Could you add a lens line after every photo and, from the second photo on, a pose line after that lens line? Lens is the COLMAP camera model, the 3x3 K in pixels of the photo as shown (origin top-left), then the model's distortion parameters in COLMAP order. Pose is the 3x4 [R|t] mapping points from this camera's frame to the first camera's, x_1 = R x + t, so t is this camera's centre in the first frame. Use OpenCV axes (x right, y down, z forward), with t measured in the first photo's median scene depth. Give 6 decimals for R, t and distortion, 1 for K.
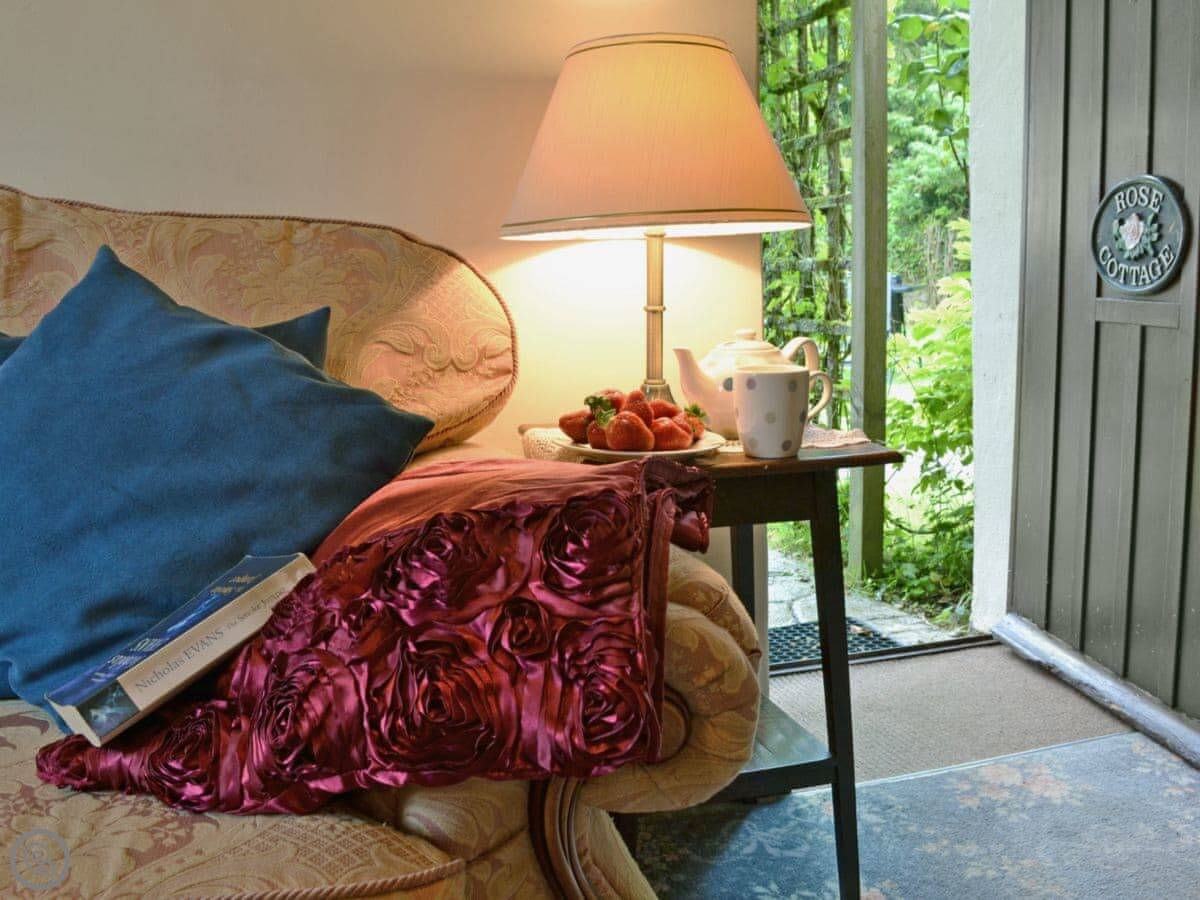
lens RADIAL K [[1112.7, 0, 600.0], [0, 1112.7, 450.0], [0, 0, 1]] dist [-0.083046, 0.008565]
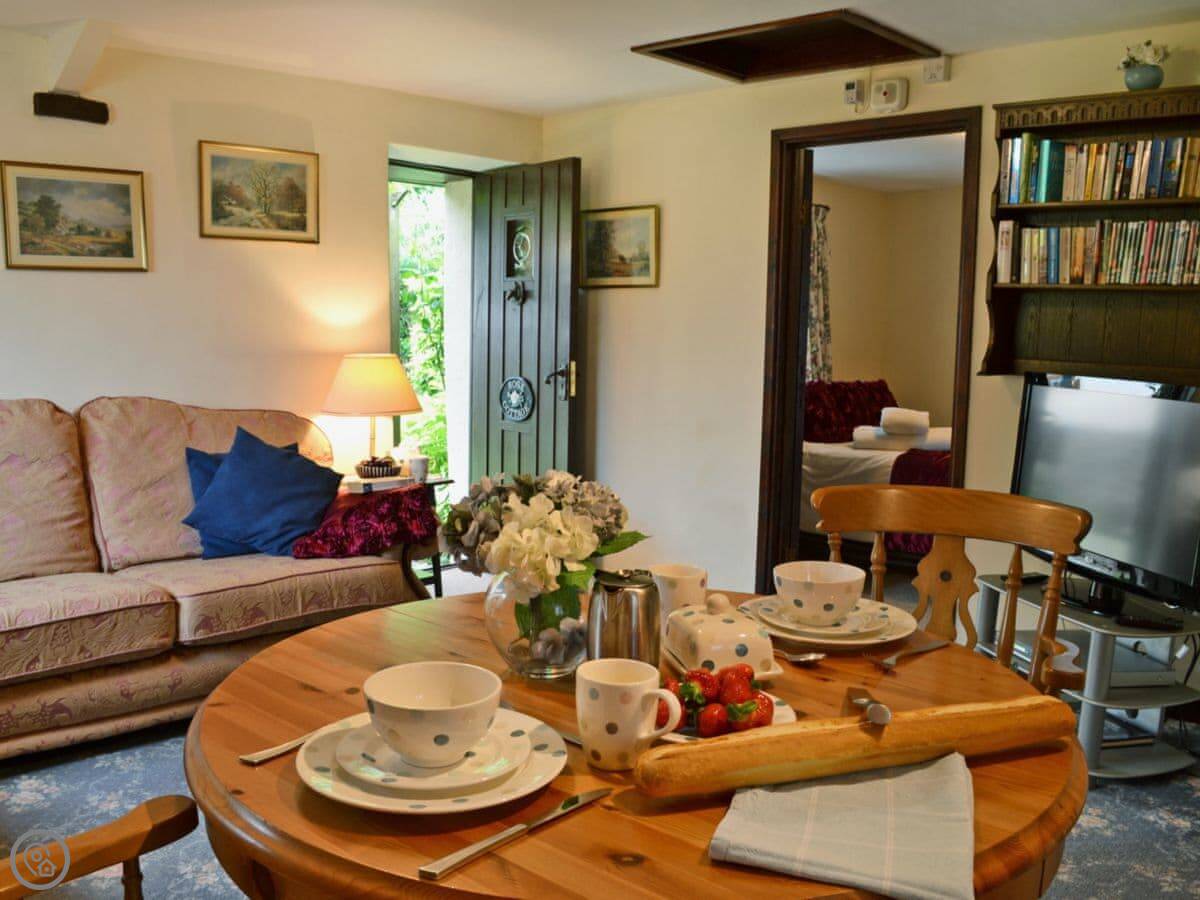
lens RADIAL K [[1112.7, 0, 600.0], [0, 1112.7, 450.0], [0, 0, 1]] dist [-0.083046, 0.008565]
pose [[0.865785, -0.015353, 0.500181, -0.708102], [0.036811, 0.998775, -0.033060, 0.024102], [-0.499061, 0.047035, 0.865290, -1.485012]]
